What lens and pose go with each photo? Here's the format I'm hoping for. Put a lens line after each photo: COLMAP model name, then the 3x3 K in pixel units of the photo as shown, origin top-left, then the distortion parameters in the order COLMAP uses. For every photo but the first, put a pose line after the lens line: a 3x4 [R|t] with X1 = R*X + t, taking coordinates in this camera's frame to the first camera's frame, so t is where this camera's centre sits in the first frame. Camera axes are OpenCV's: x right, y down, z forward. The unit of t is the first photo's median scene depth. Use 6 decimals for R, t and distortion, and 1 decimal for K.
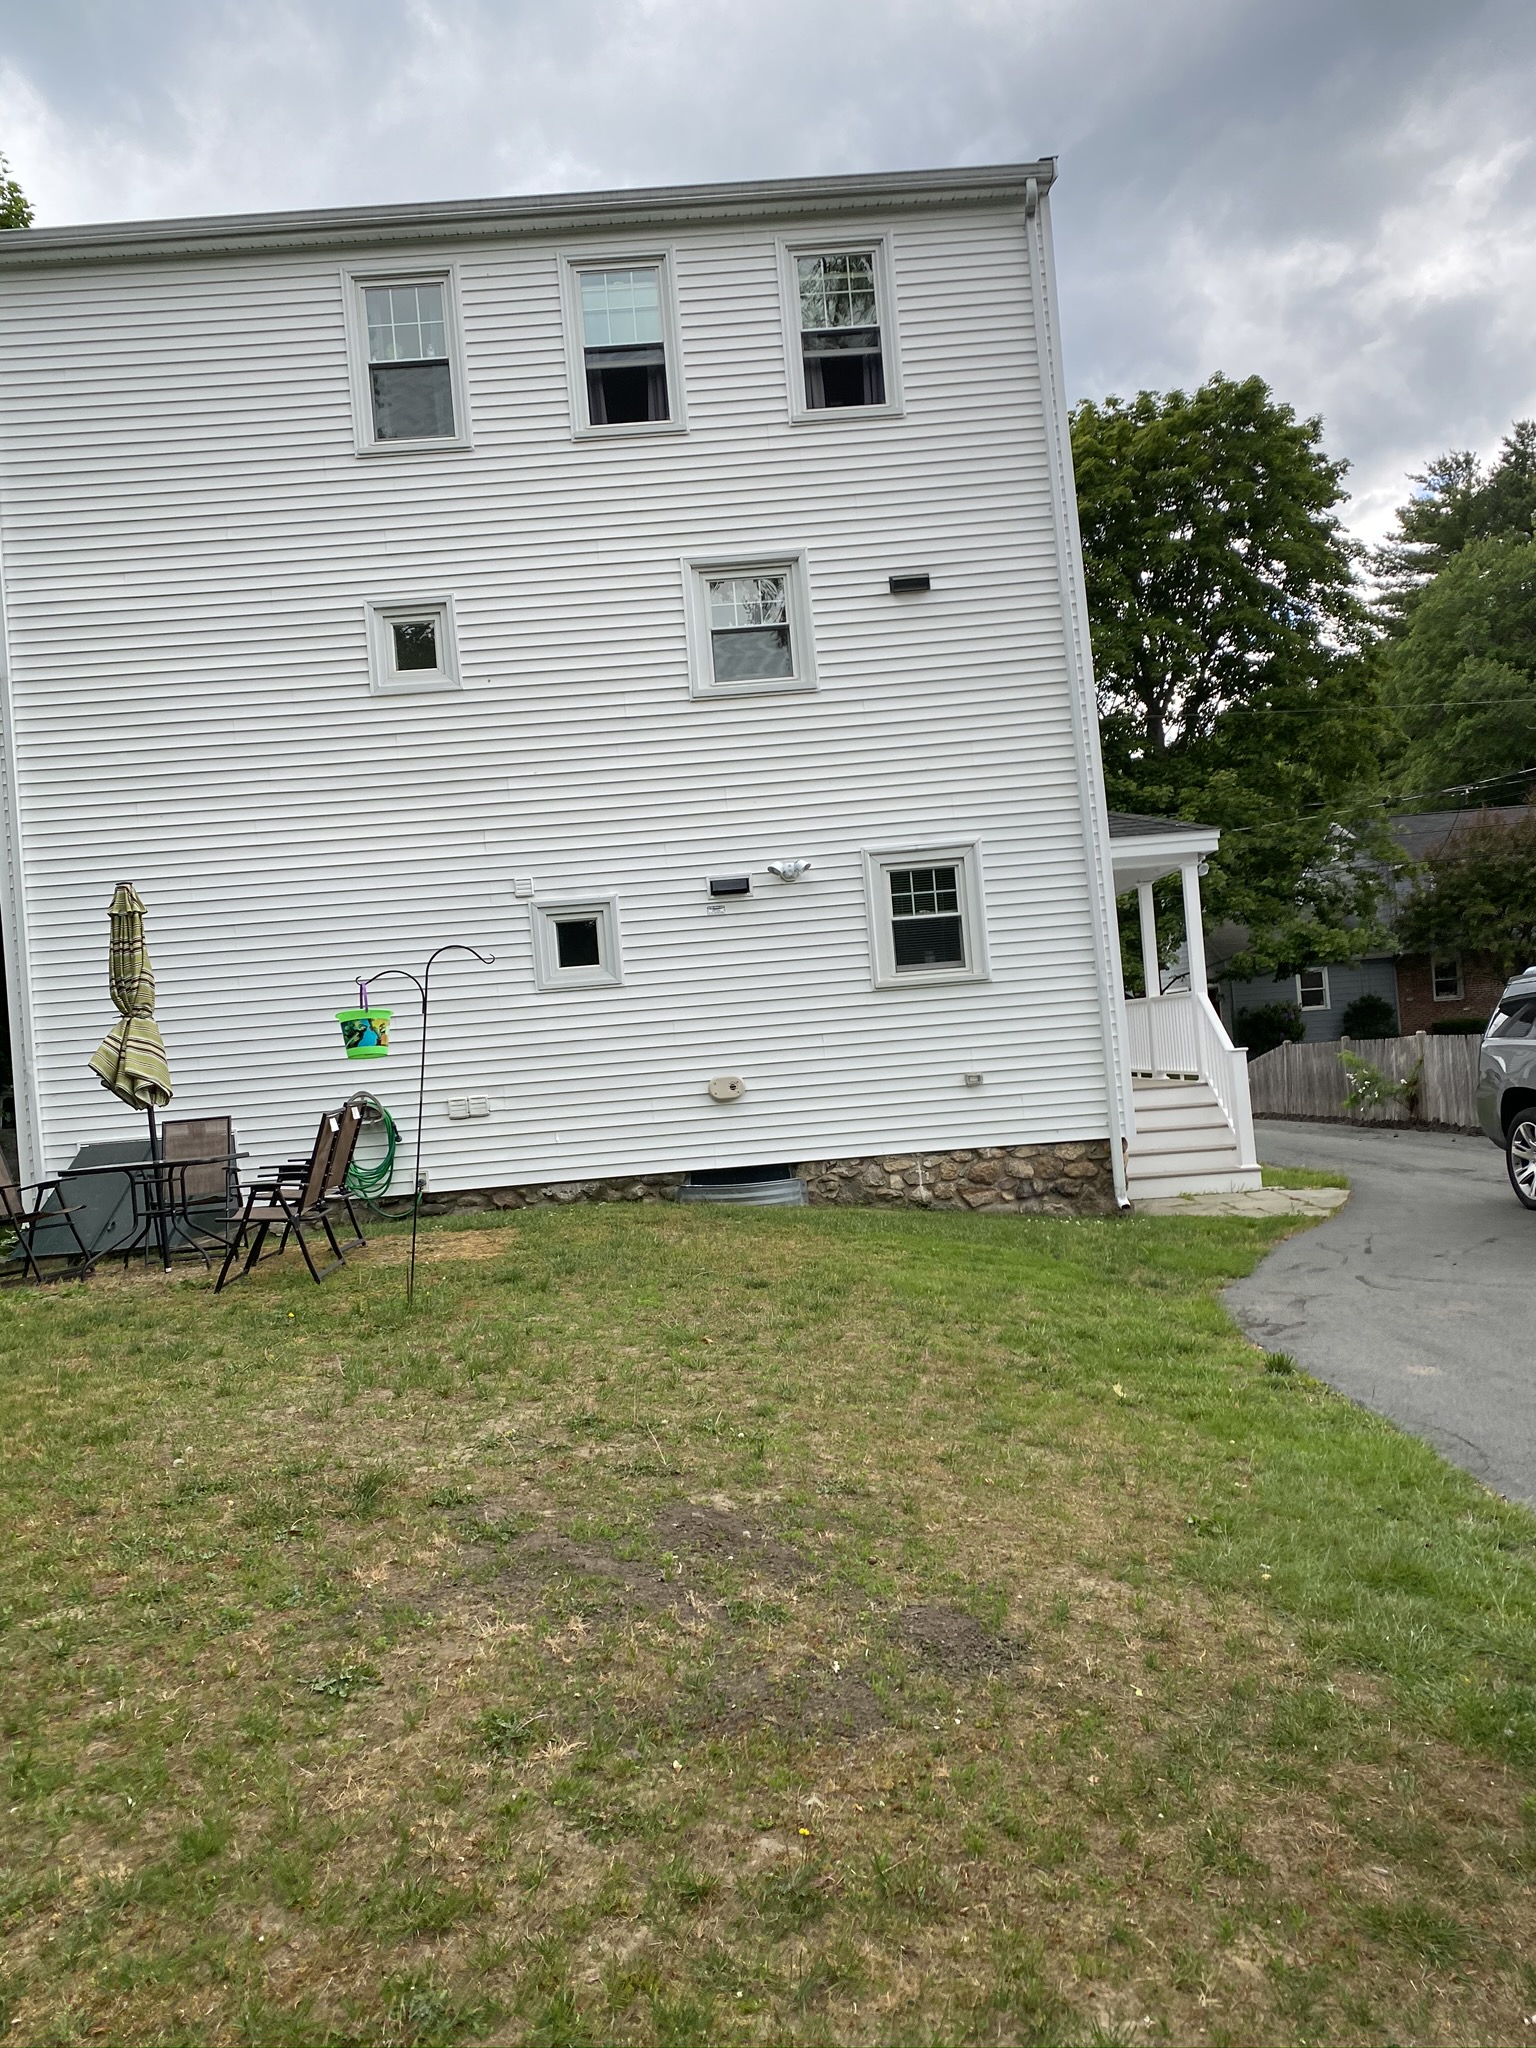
lens RADIAL K [[1571.1, 0, 766.0], [0, 1571.1, 1057.2], [0, 0, 1]] dist [0.166791, -0.394623]
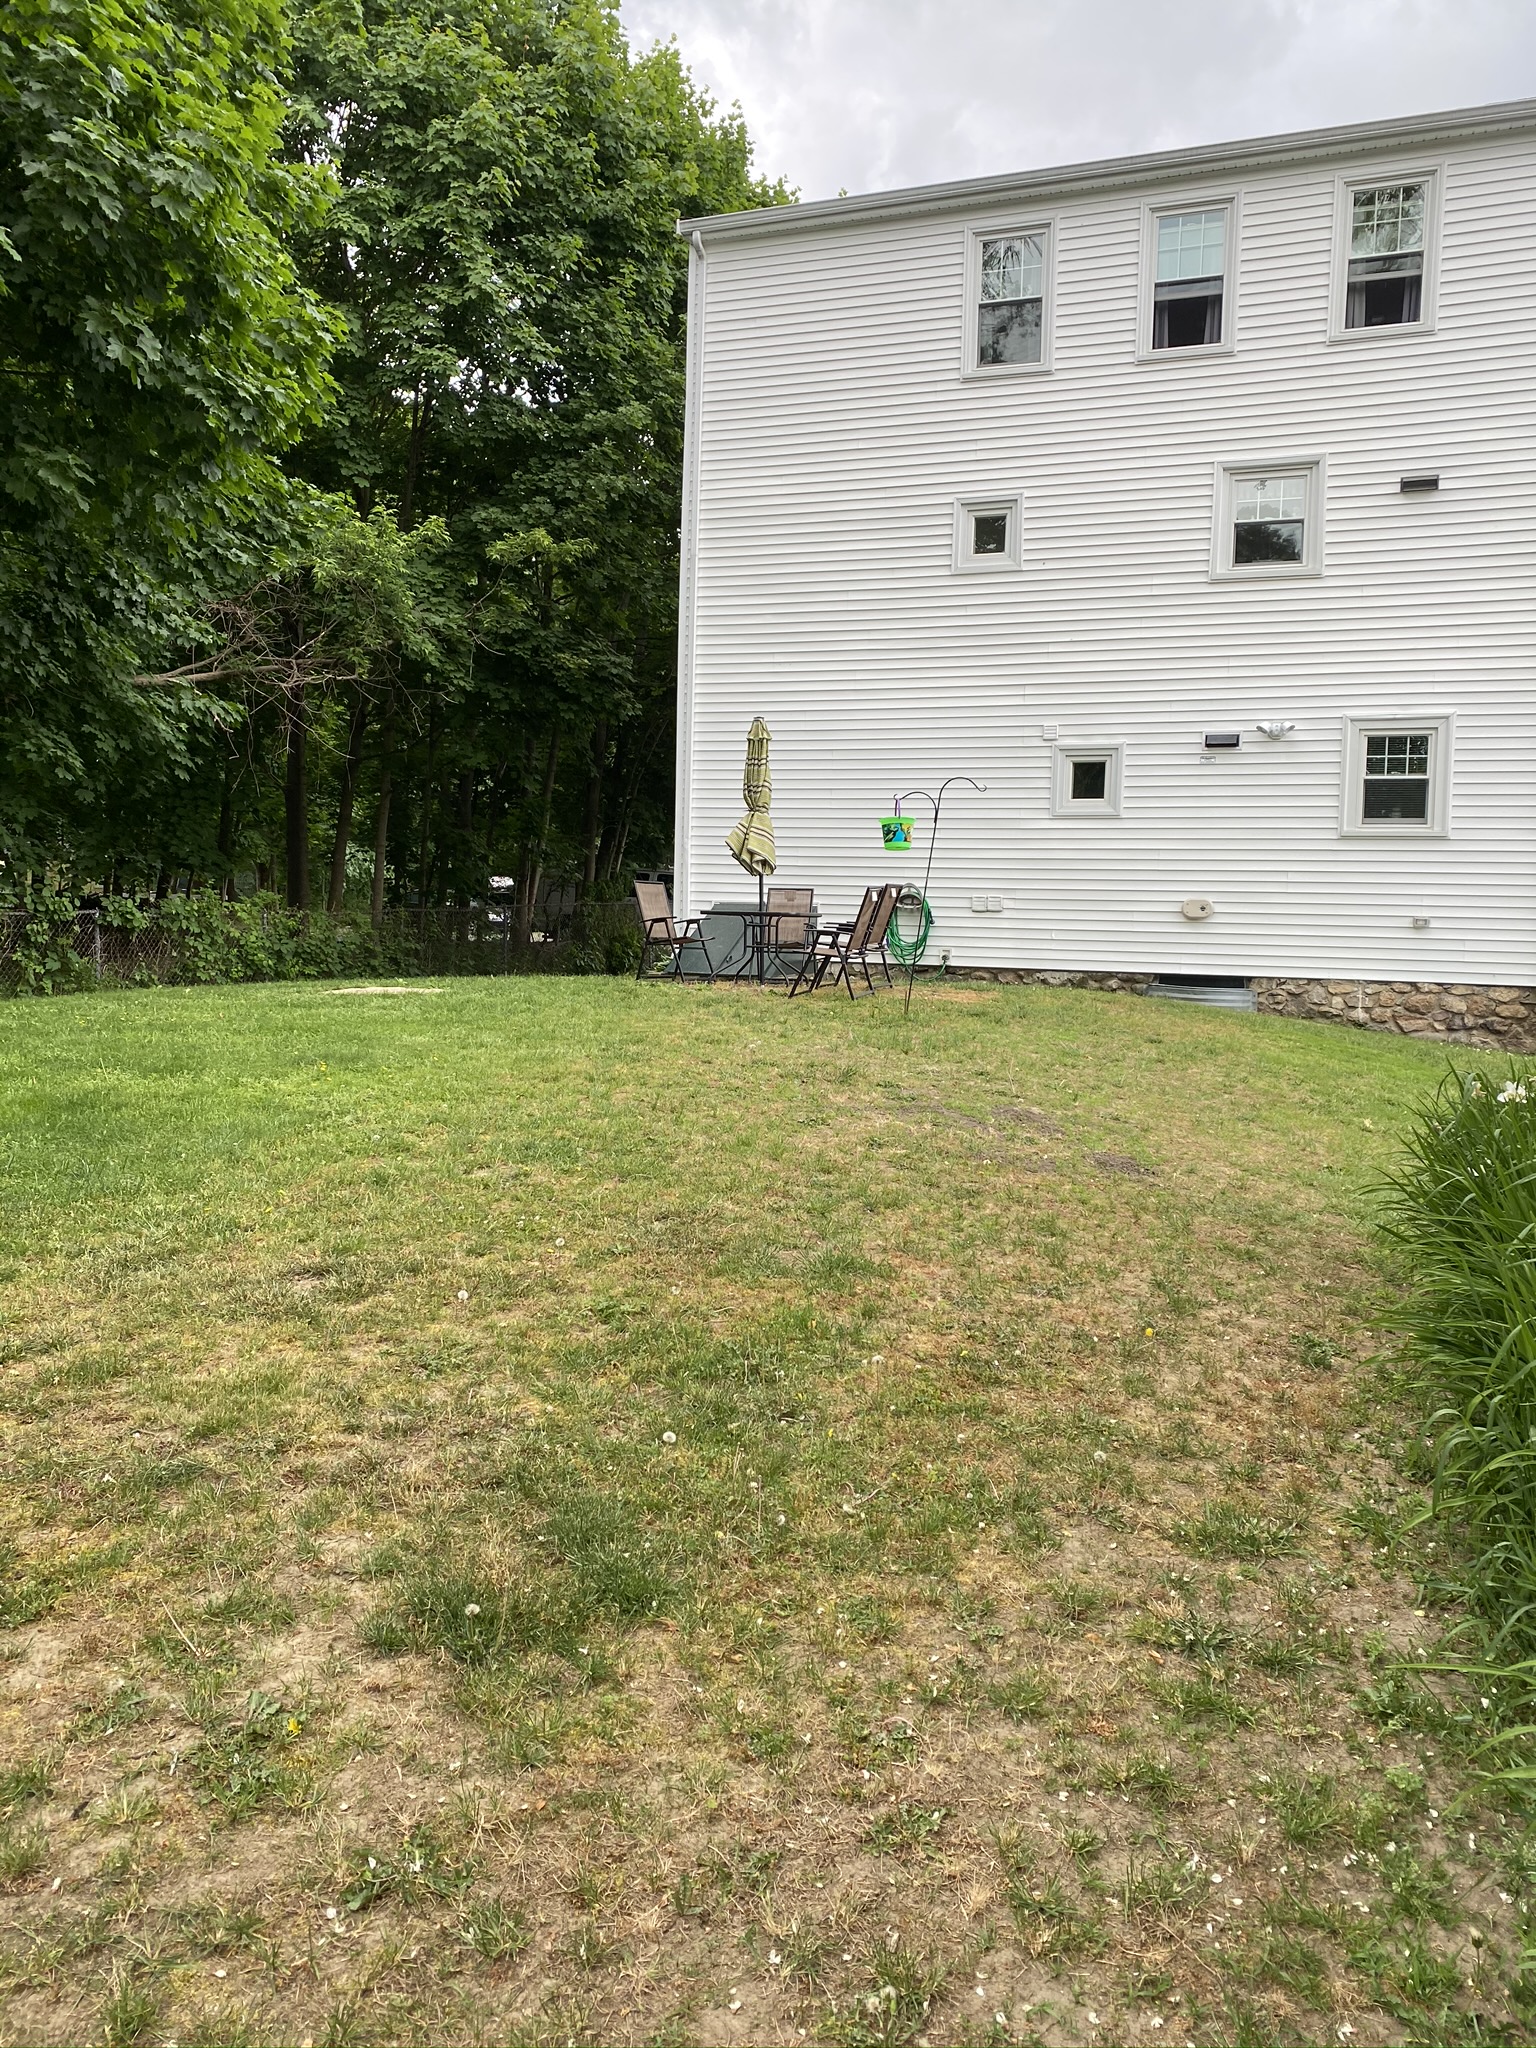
lens RADIAL K [[1522.0, 0, 796.2], [0, 1522.0, 984.4], [0, 0, 1]] dist [0.066584, -0.062312]
pose [[0.935469, 0.116589, -0.333623, 0.084554], [-0.093523, 0.992030, 0.084443, 0.006857], [0.340809, -0.047792, 0.938917, -0.210976]]
